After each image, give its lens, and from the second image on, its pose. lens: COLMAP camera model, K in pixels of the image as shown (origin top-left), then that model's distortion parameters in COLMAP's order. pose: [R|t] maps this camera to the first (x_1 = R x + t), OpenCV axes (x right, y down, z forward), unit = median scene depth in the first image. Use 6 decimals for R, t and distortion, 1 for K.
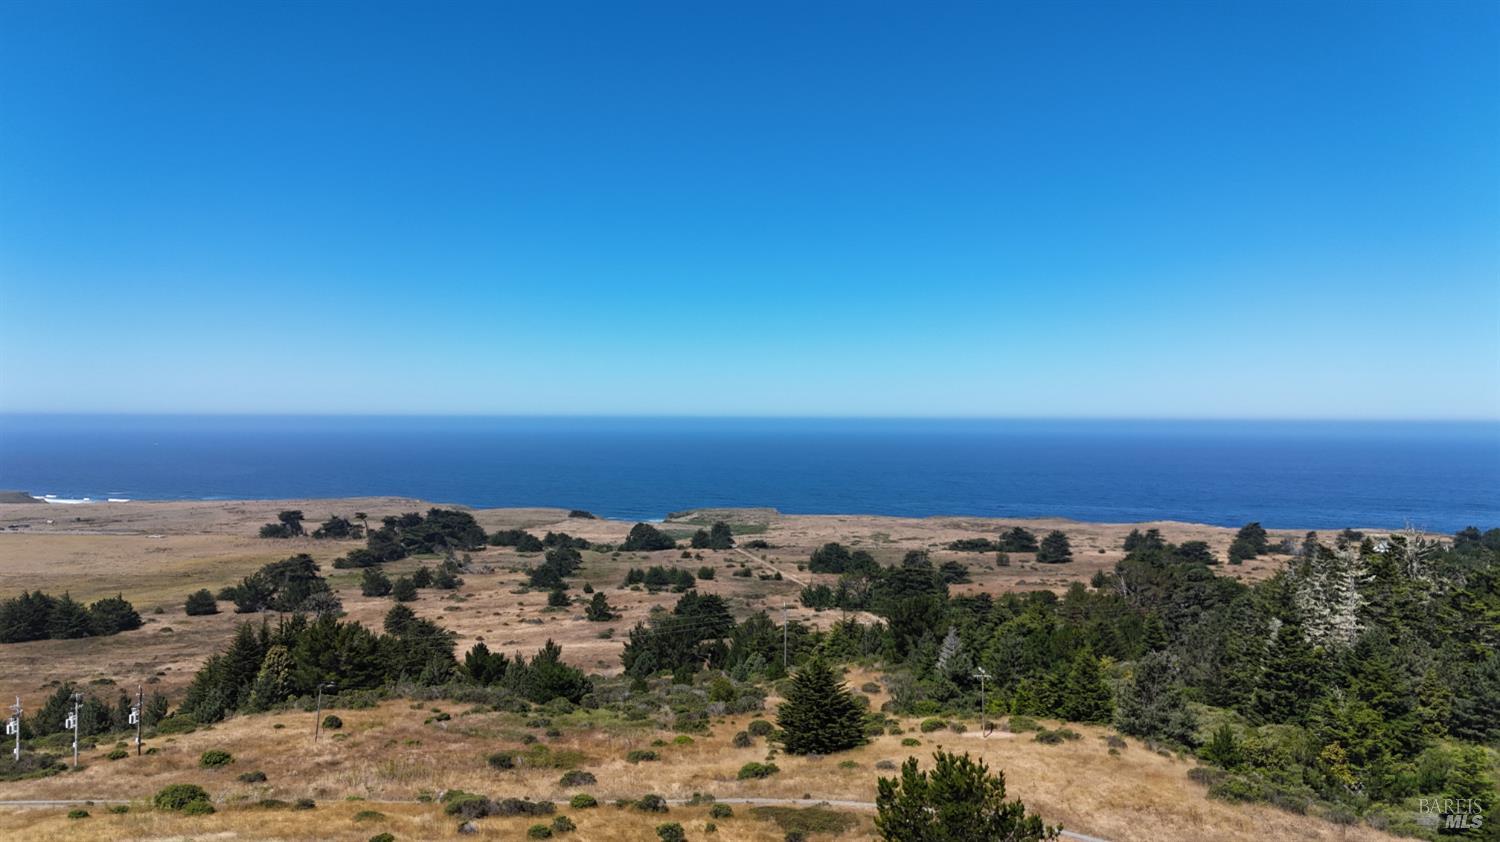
lens RADIAL K [[1104.3, 0, 752.3], [0, 1104.3, 411.4], [0, 0, 1]] dist [0.092164, -0.095425]
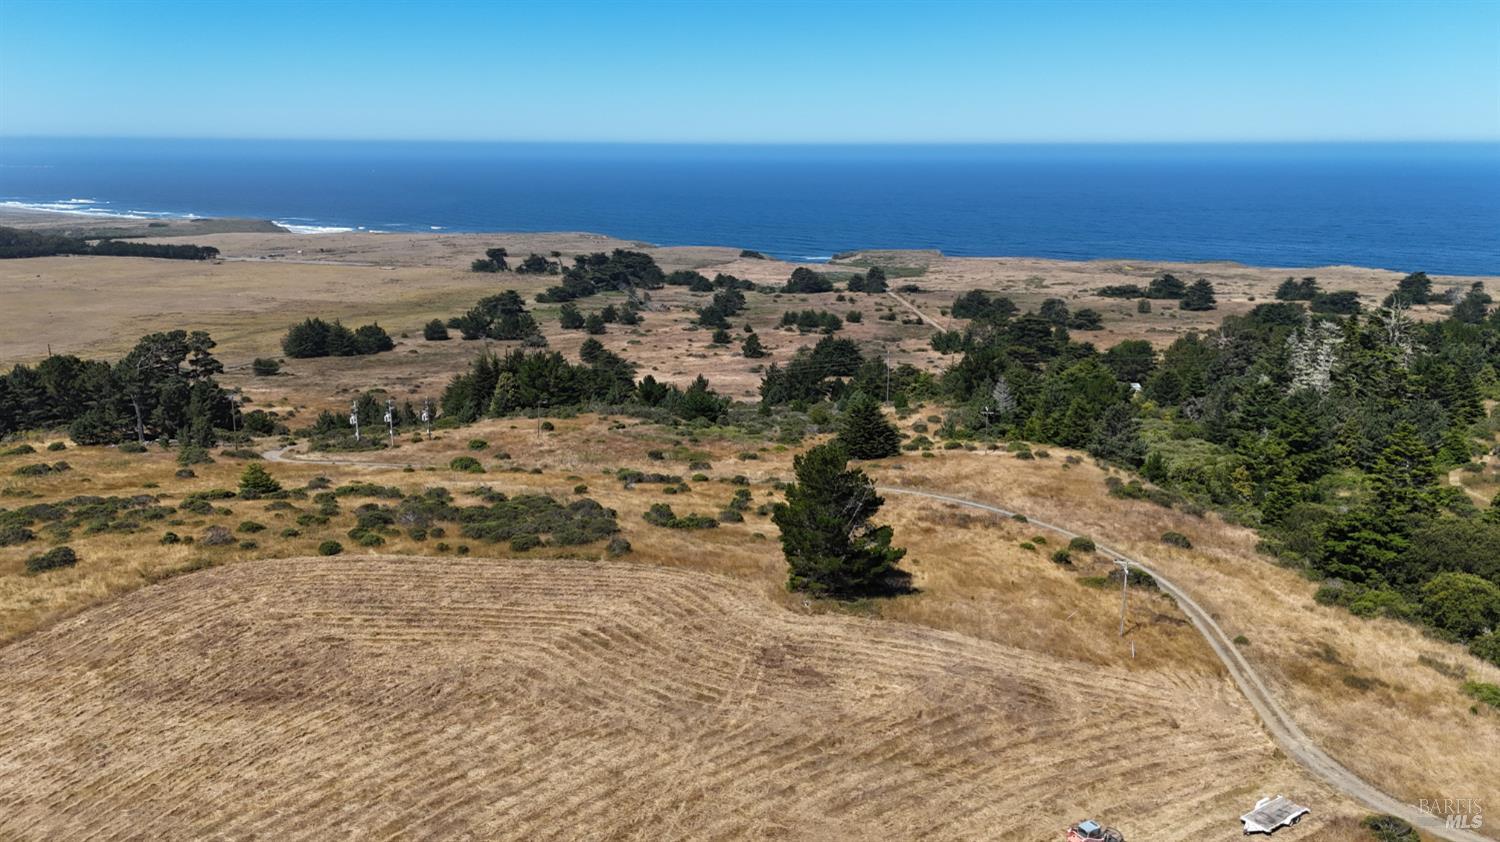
lens RADIAL K [[1104.3, 0, 752.8], [0, 1104.3, 424.0], [0, 0, 1]] dist [0.092164, -0.095425]
pose [[0.986916, 0.038153, -0.156658, 0.036359], [0.002167, 0.968374, 0.249493, -0.026608], [0.161223, -0.246568, 0.955621, -0.105152]]
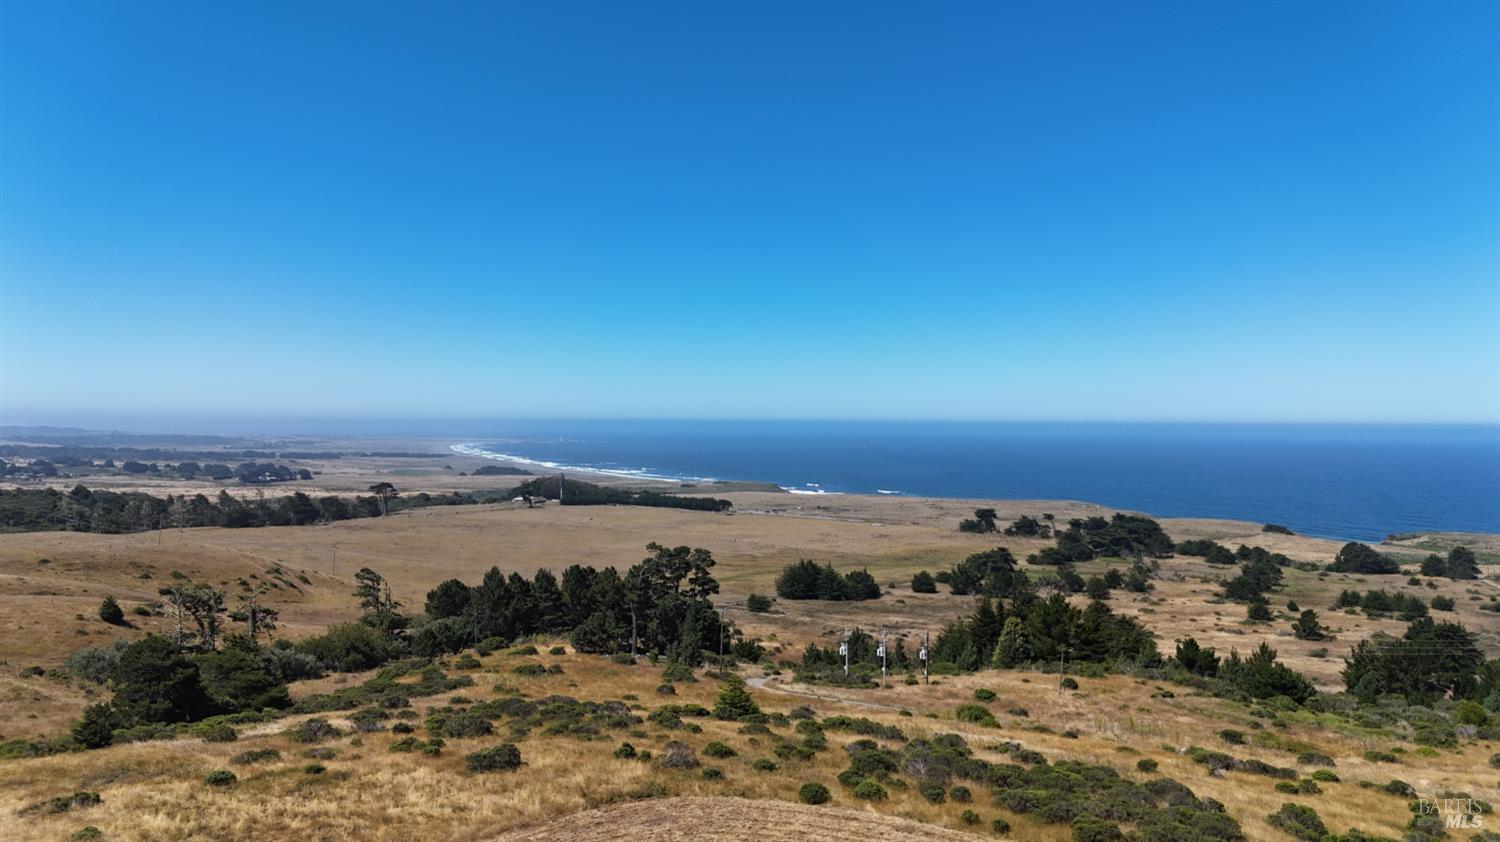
lens RADIAL K [[1104.3, 0, 745.7], [0, 1104.3, 419.7], [0, 0, 1]] dist [0.092164, -0.095425]
pose [[0.829985, 0.000330, -0.557785, -0.001625], [0.000421, 0.999999, 0.001217, 0.000220], [0.557785, -0.001245, 0.829985, -0.046878]]
